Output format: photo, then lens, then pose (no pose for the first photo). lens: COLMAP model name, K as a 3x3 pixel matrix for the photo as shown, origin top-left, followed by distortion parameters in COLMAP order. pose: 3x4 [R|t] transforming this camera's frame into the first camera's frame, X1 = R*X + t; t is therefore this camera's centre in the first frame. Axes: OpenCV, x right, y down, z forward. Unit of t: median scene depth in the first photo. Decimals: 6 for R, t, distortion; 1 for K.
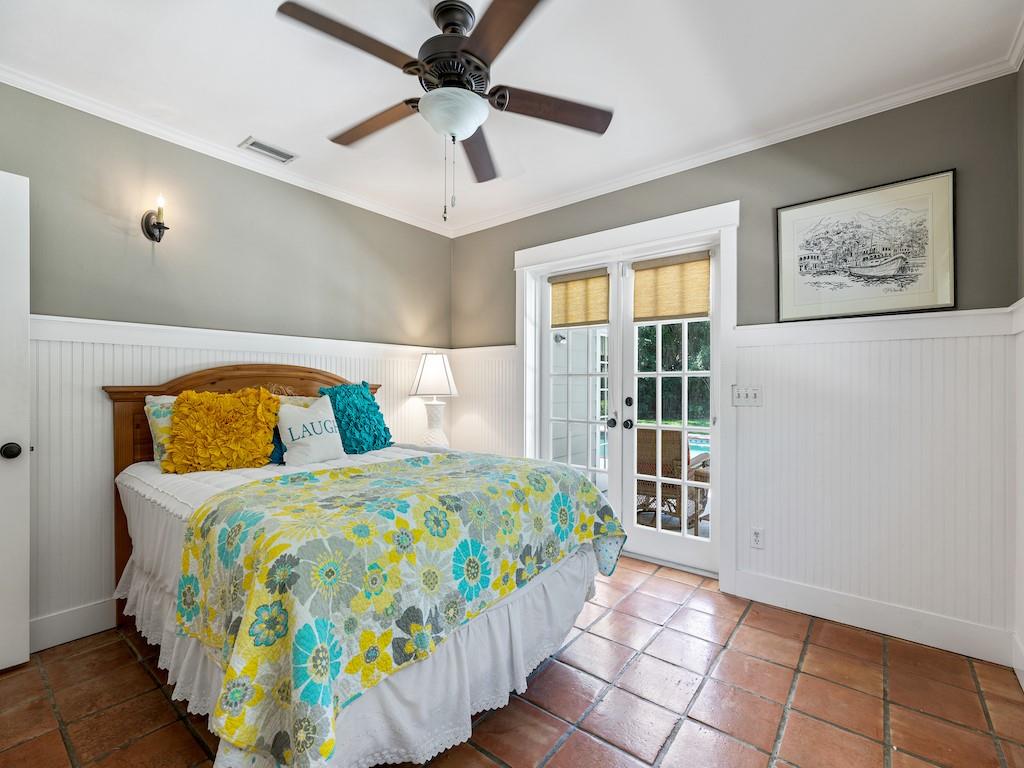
lens RADIAL K [[461.6, 0, 507.2], [0, 461.6, 386.3], [0, 0, 1]] dist [0.000832, 0.000334]
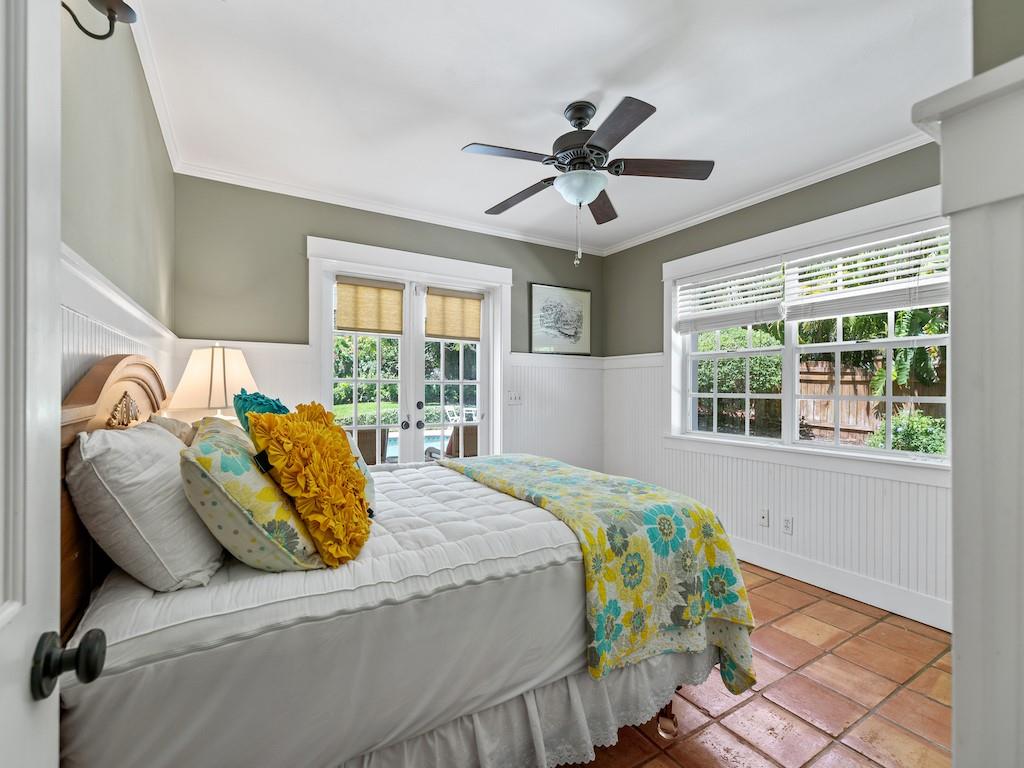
lens RADIAL K [[461.6, 0, 509.0], [0, 461.6, 385.4], [0, 0, 1]] dist [0.000832, 0.000334]
pose [[0.336937, 0.005431, 0.941512, -0.779476], [-0.001825, 0.999985, -0.005115, -0.011331], [-0.941525, 0.000005, 0.336942, 0.419765]]
